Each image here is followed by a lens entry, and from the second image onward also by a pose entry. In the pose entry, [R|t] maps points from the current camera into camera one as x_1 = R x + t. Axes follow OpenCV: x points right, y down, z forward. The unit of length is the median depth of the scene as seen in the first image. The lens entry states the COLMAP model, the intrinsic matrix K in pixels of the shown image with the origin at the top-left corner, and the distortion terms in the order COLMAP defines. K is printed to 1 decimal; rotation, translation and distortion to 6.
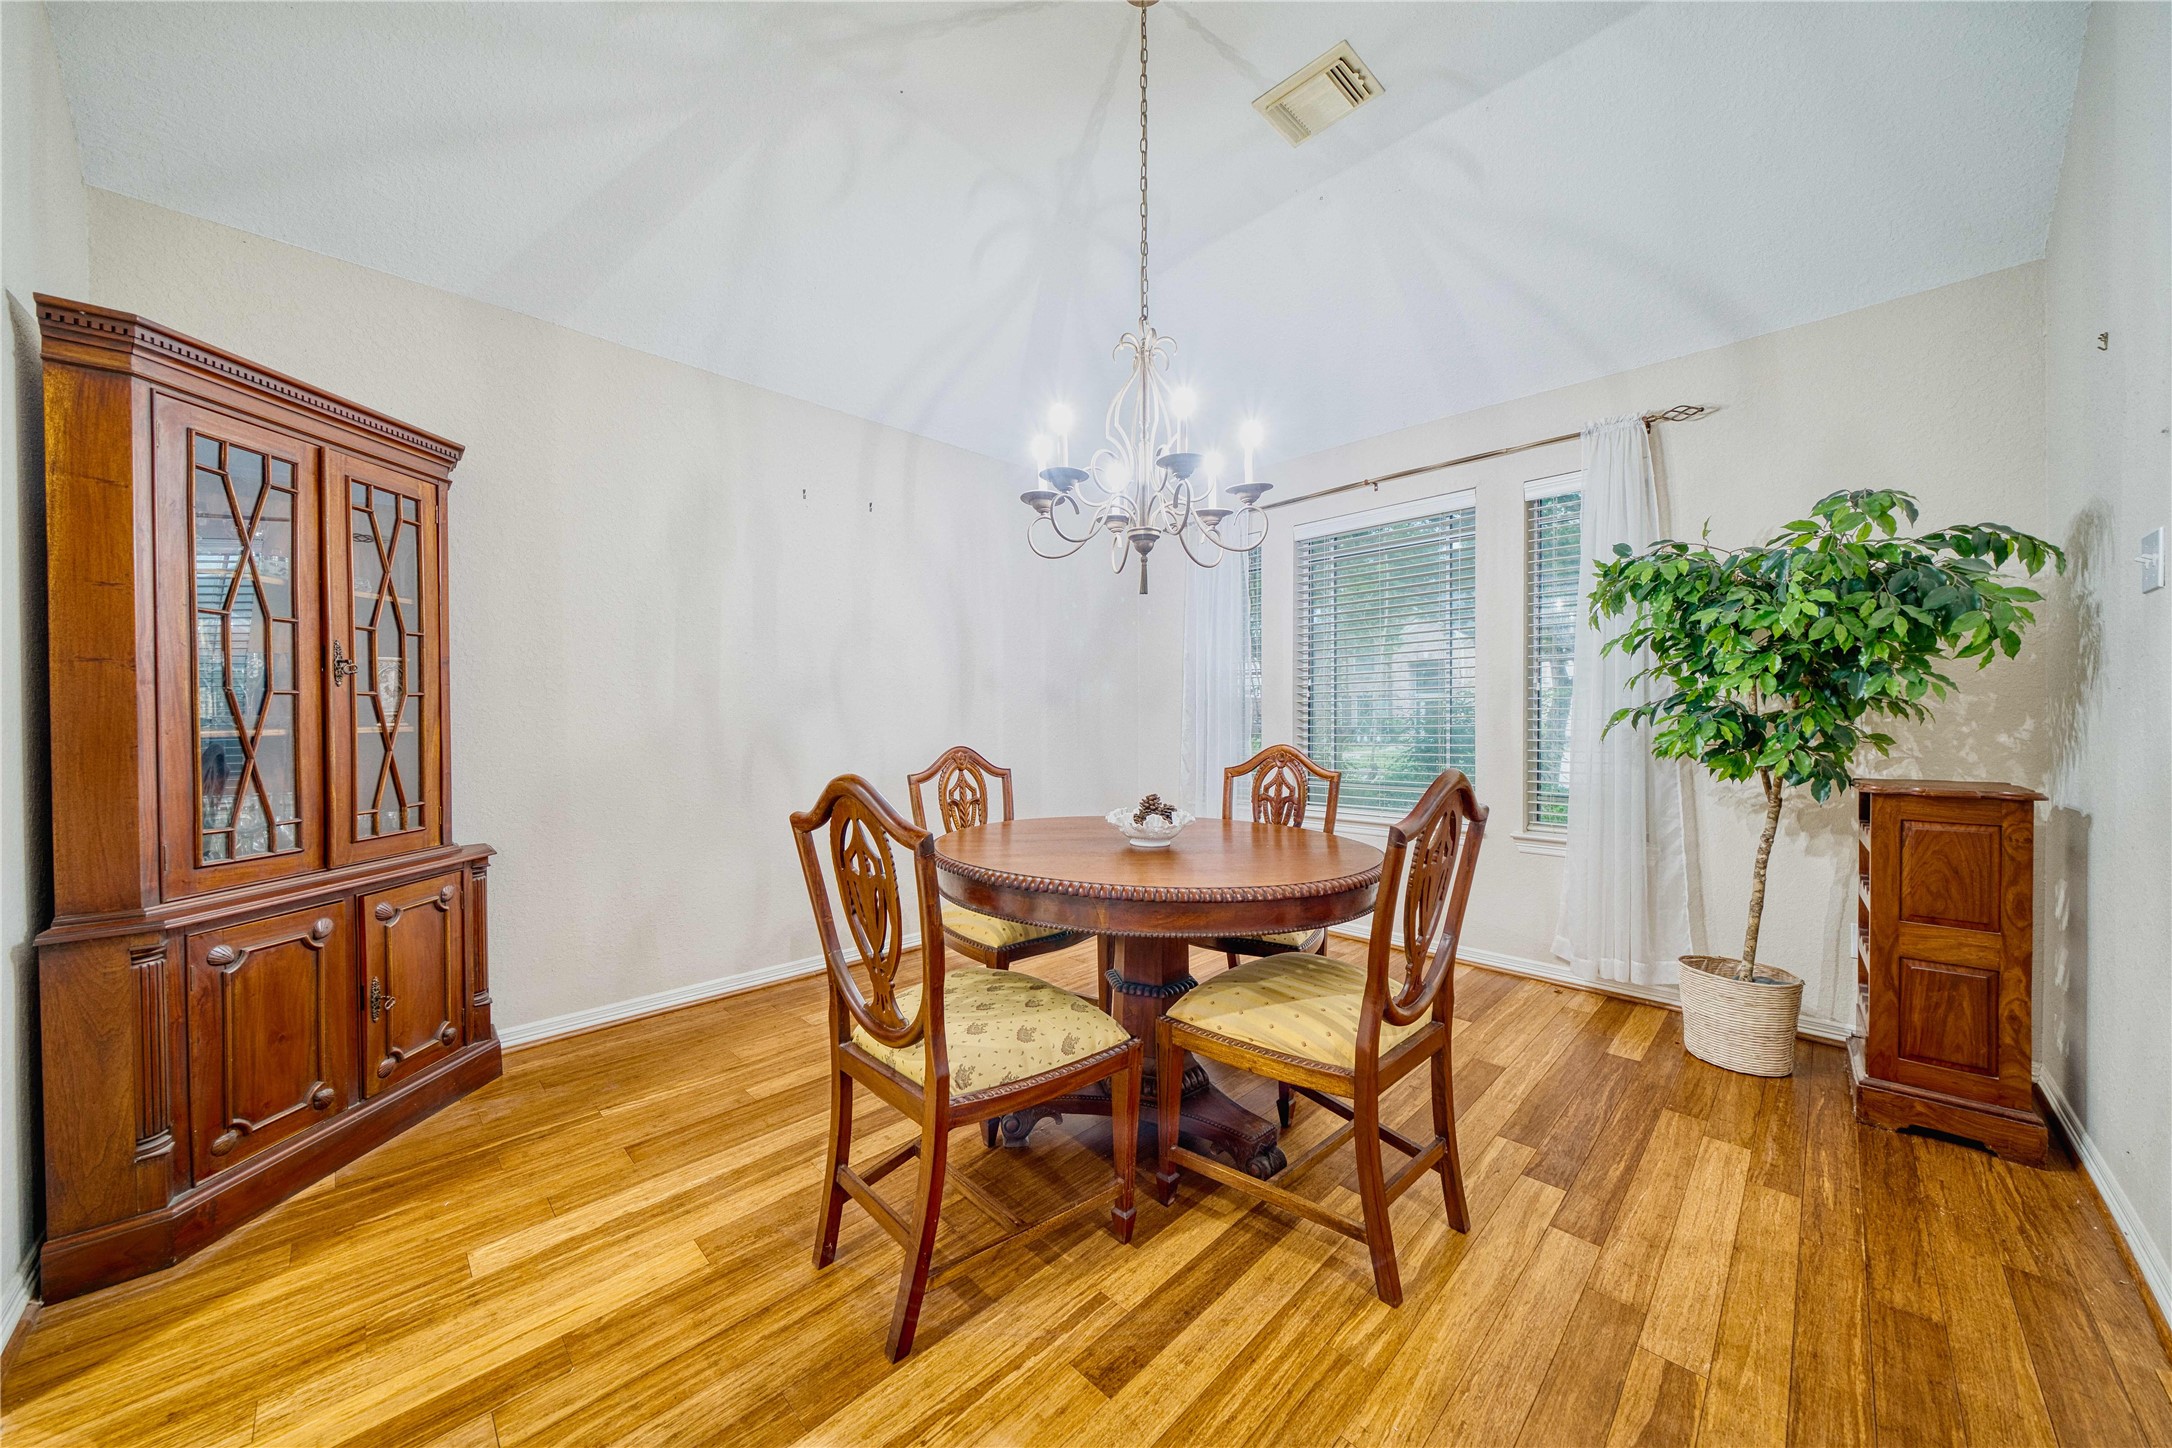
lens RADIAL K [[747.2, 0, 1086.0], [0, 747.2, 724.0], [0, 0, 1]] dist [-0.009412, 0.000388]
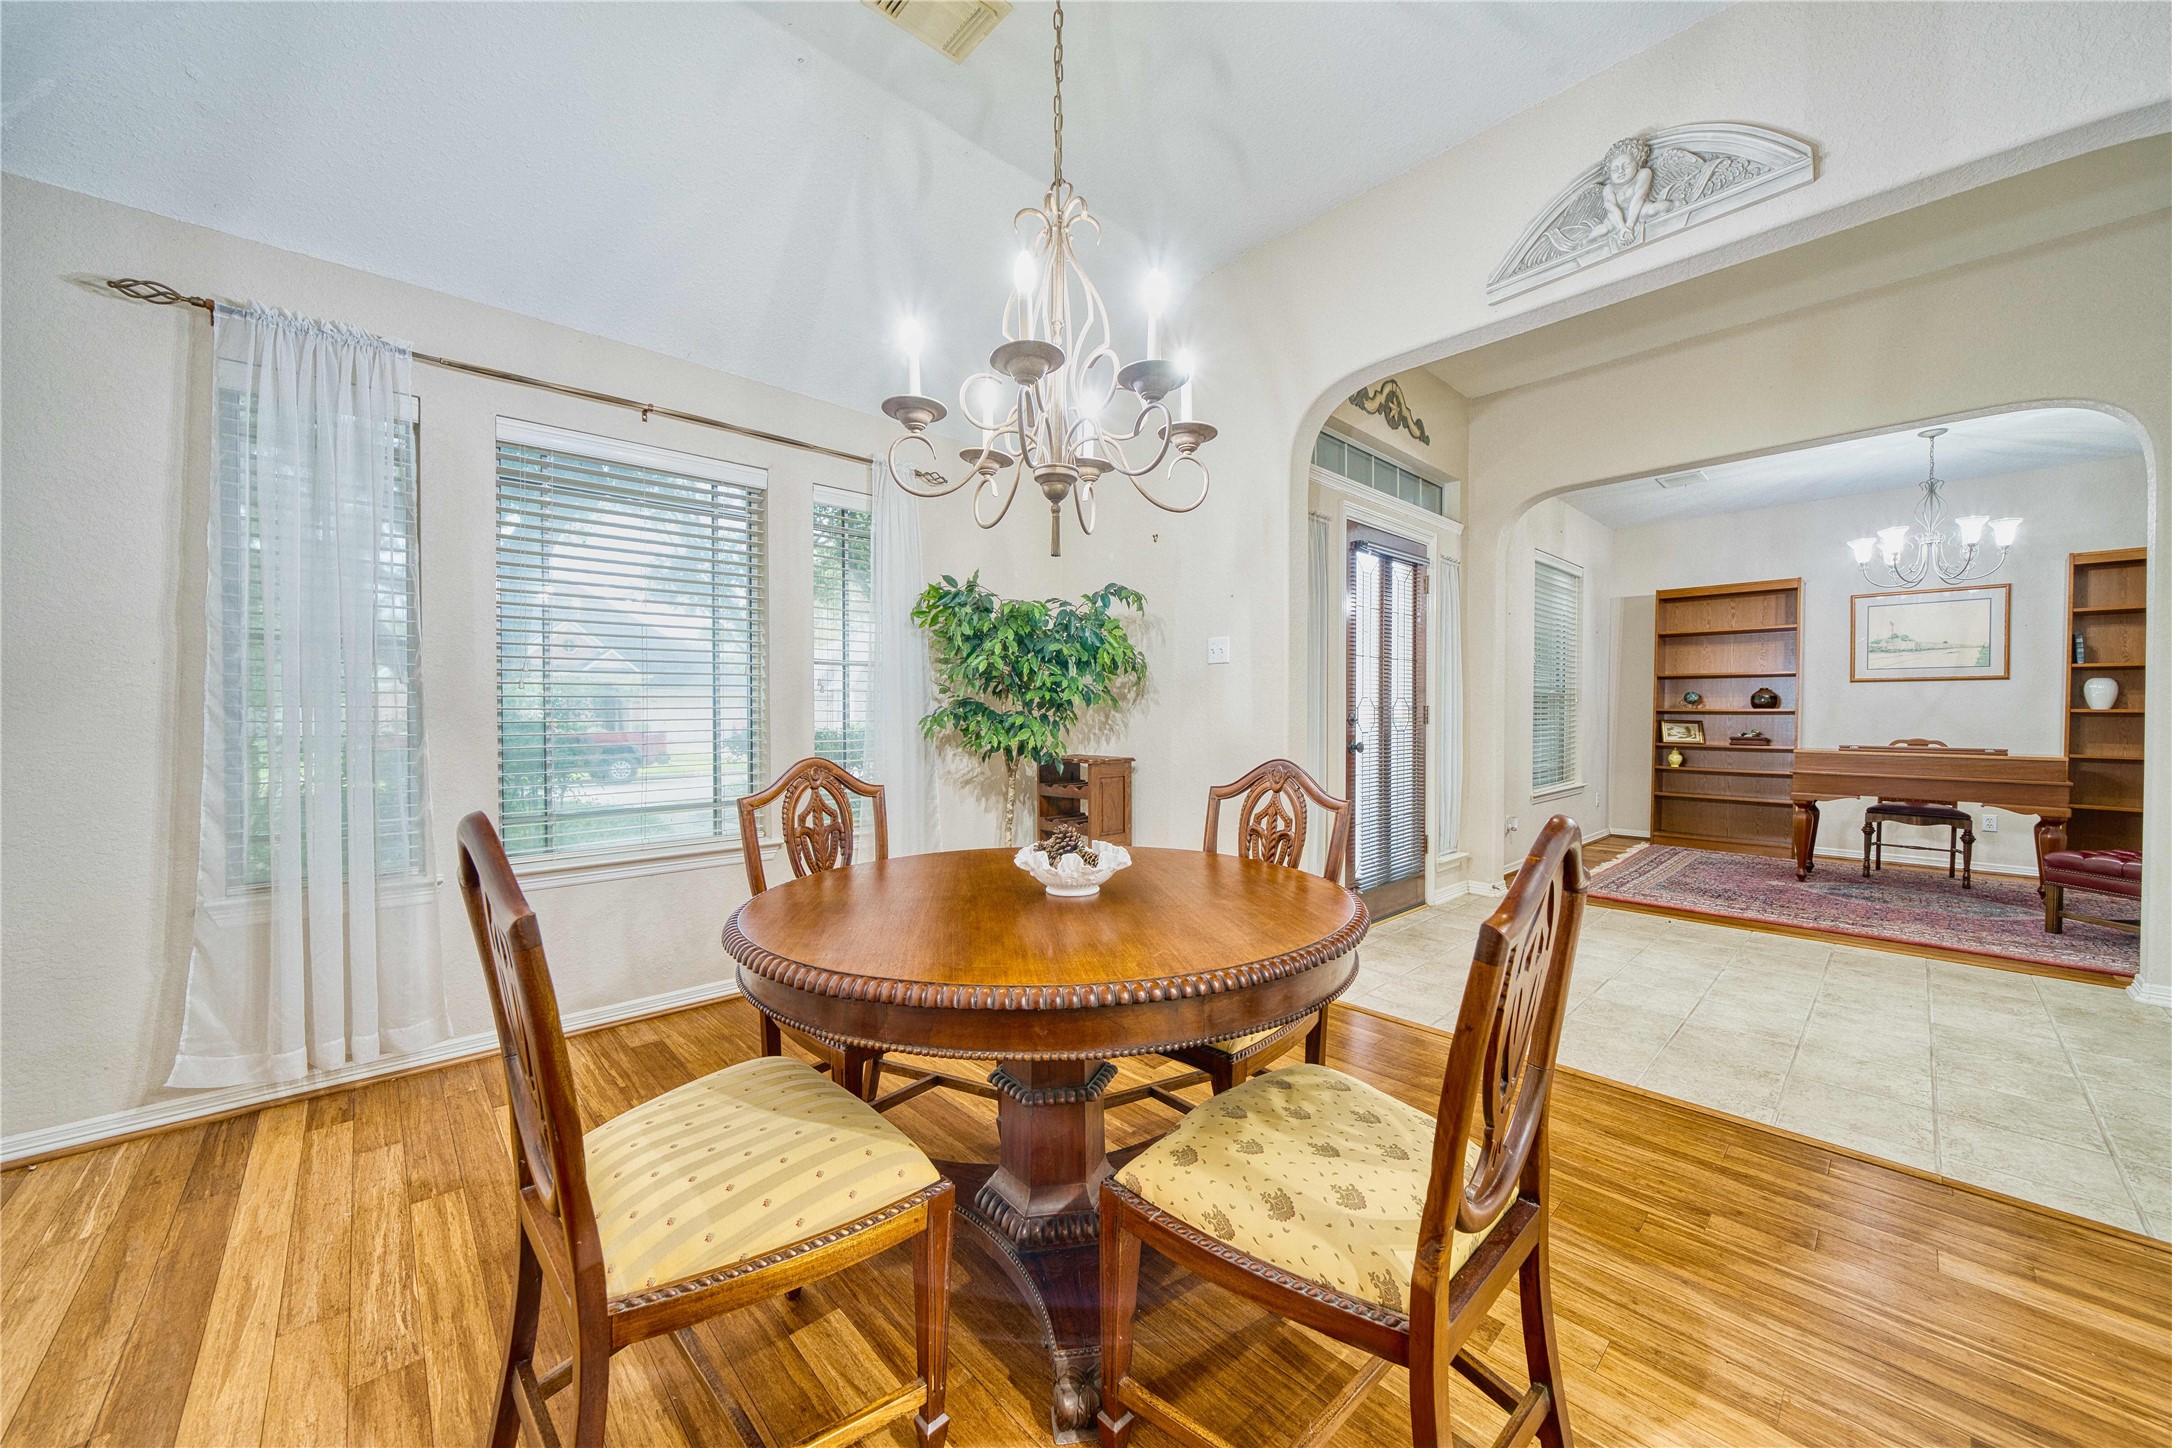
lens RADIAL K [[782.0, 0, 1074.1], [0, 782.0, 717.9], [0, 0, 1]] dist [-0.009178, 0.001540]
pose [[0.039244, -0.010920, 0.999170, -0.771078], [0.005439, 0.999928, 0.010715, -0.030912], [-0.999215, 0.005014, 0.039301, 1.042974]]
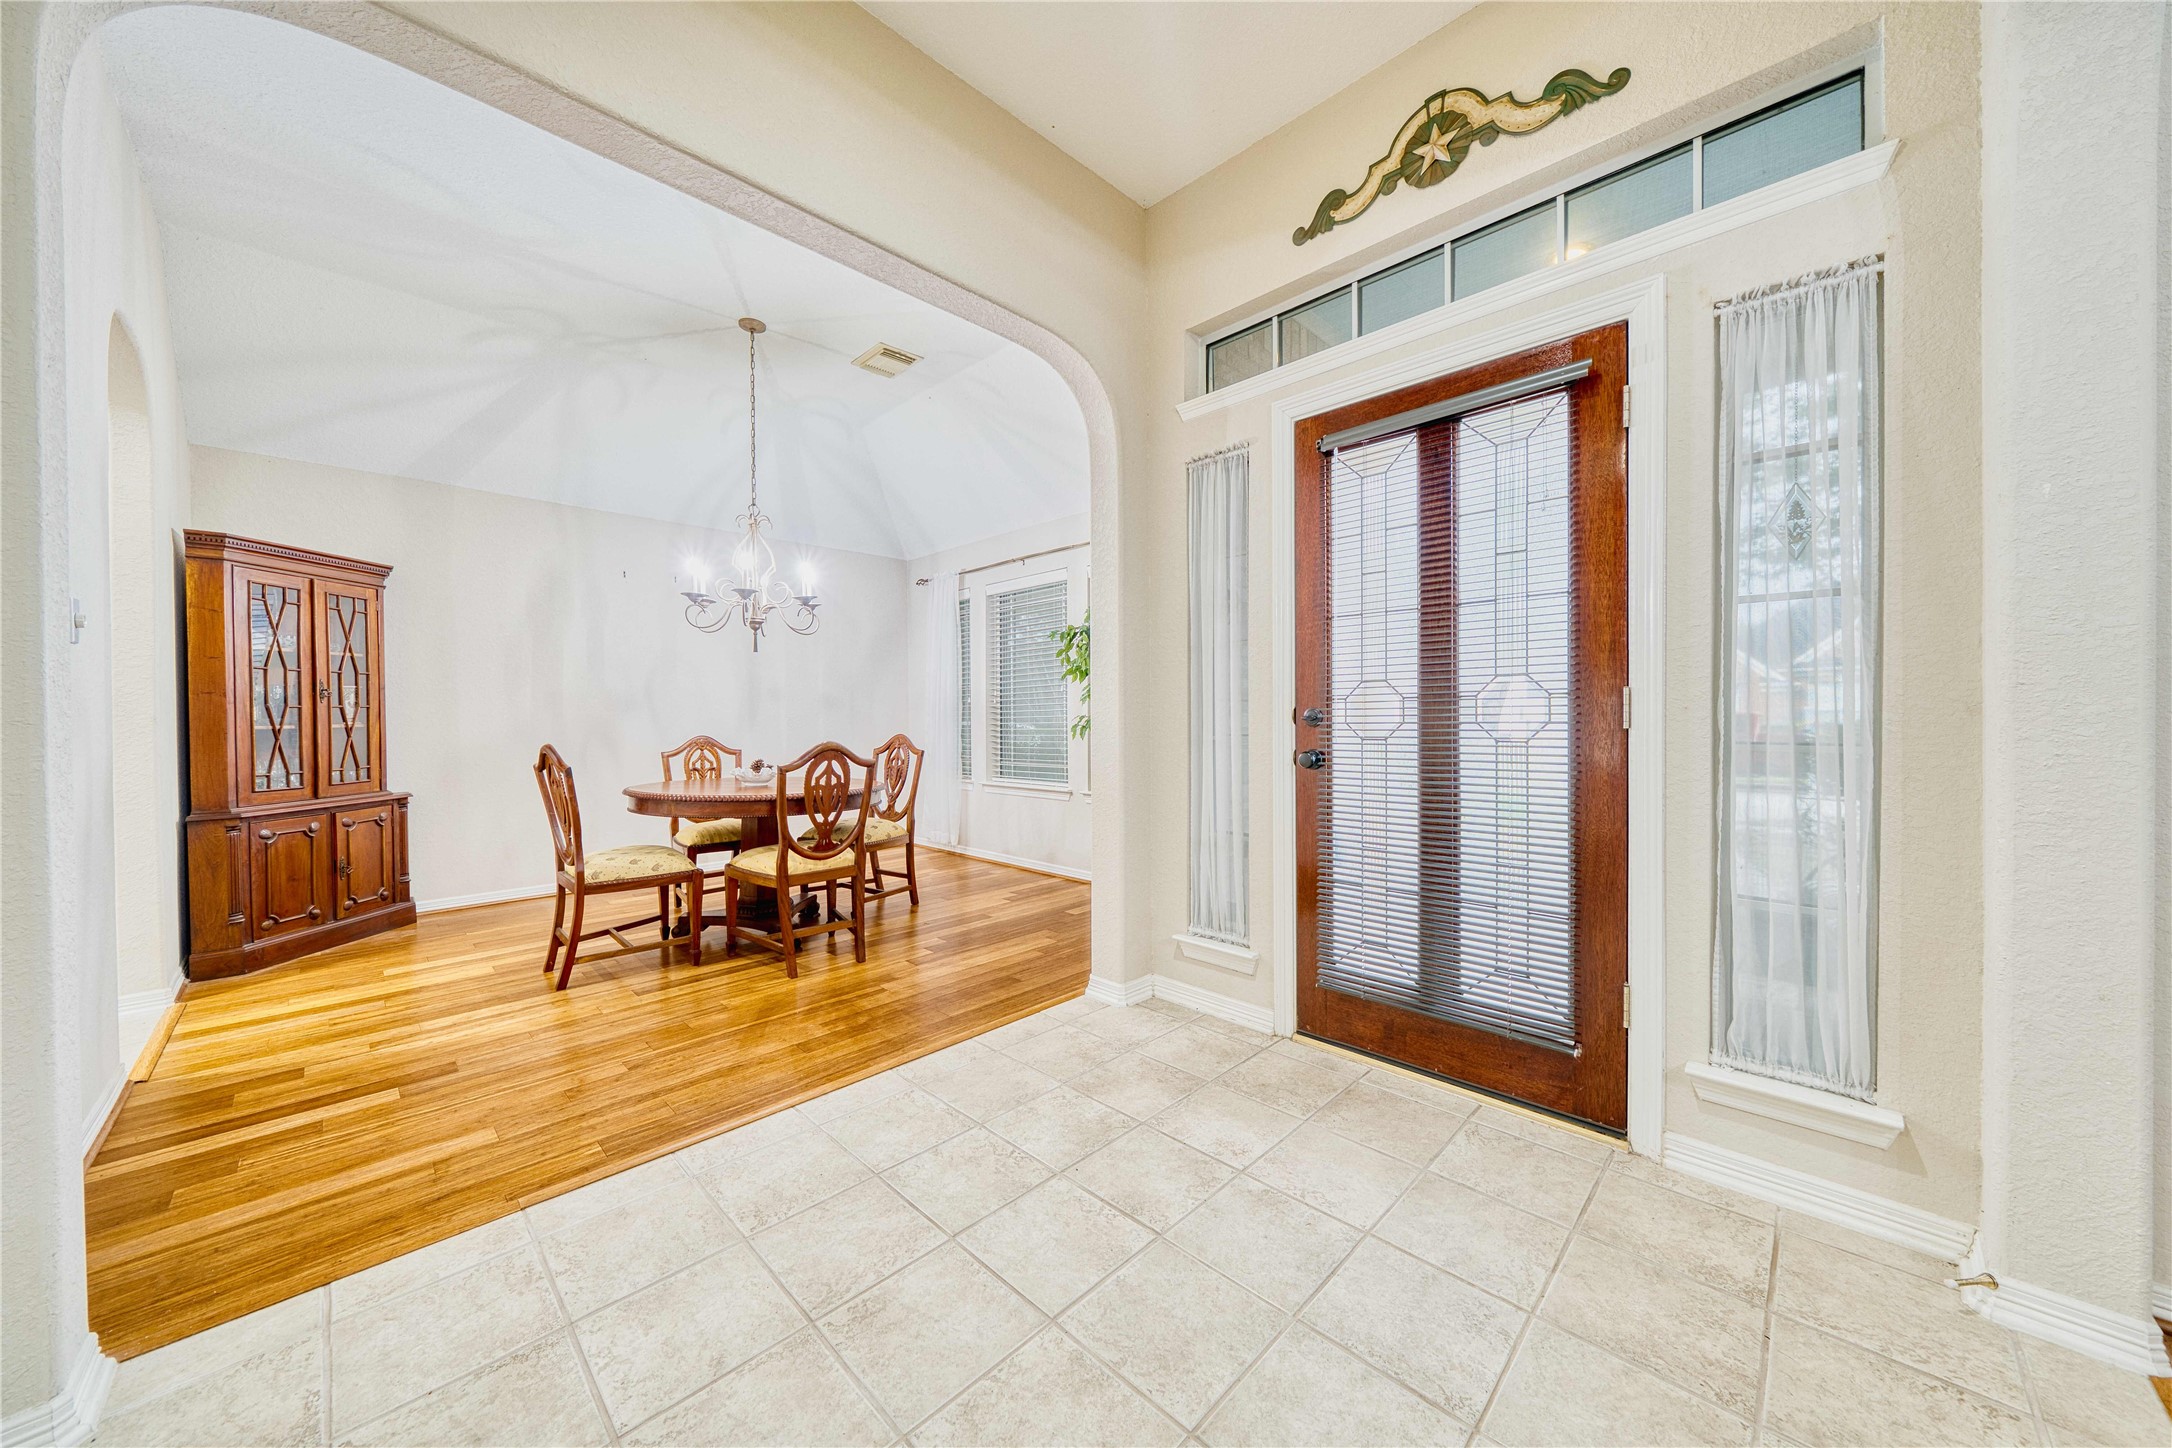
lens RADIAL K [[747.2, 0, 1086.0], [0, 747.2, 724.0], [0, 0, 1]] dist [-0.009412, 0.000388]
pose [[0.999895, -0.002773, 0.014223, 0.959741], [0.002762, 0.999996, 0.000809, 0.007127], [-0.014225, -0.000769, 0.999899, -0.963579]]
